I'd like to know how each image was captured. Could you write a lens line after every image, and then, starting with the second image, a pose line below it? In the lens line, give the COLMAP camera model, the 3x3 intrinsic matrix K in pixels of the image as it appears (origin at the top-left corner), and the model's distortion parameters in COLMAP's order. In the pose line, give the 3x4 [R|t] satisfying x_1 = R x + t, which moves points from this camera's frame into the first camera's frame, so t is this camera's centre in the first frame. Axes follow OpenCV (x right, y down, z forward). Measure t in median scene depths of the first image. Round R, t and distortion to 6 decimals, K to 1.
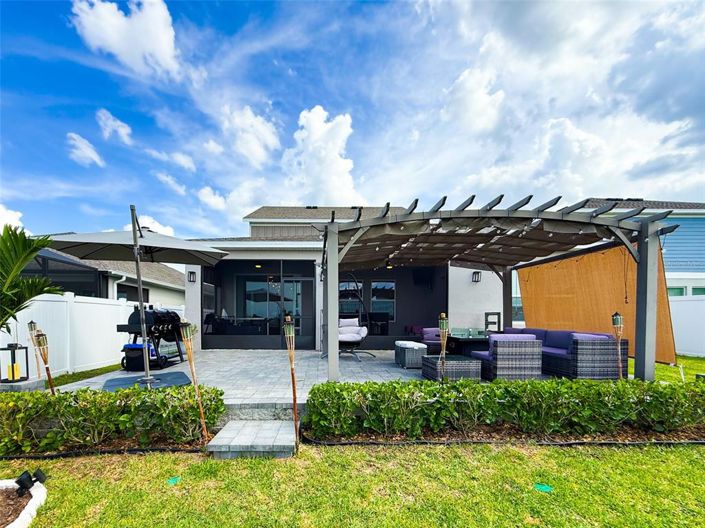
lens RADIAL K [[284.0, 0, 341.8], [0, 284.0, 266.6], [0, 0, 1]] dist [0.000195, 0.000064]
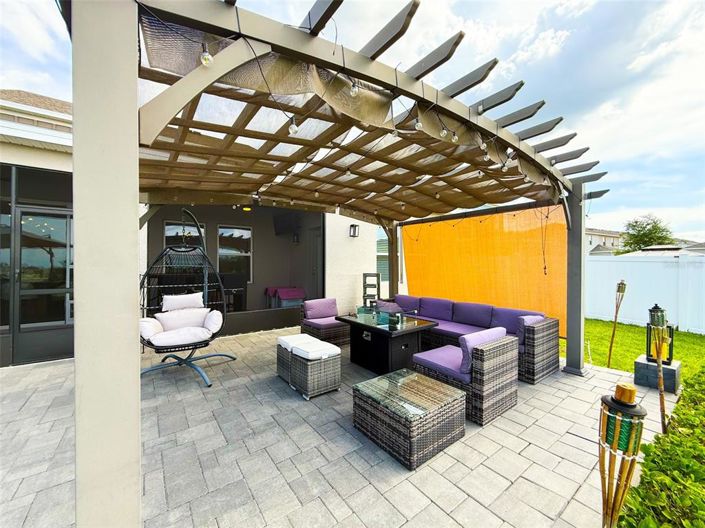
lens RADIAL K [[284.0, 0, 341.8], [0, 284.0, 266.6], [0, 0, 1]] dist [0.000195, 0.000064]
pose [[0.856792, 0.000631, 0.515661, 0.004186], [-0.092553, 0.983948, 0.152576, 0.017989], [-0.507288, -0.178452, 0.843098, 0.335068]]
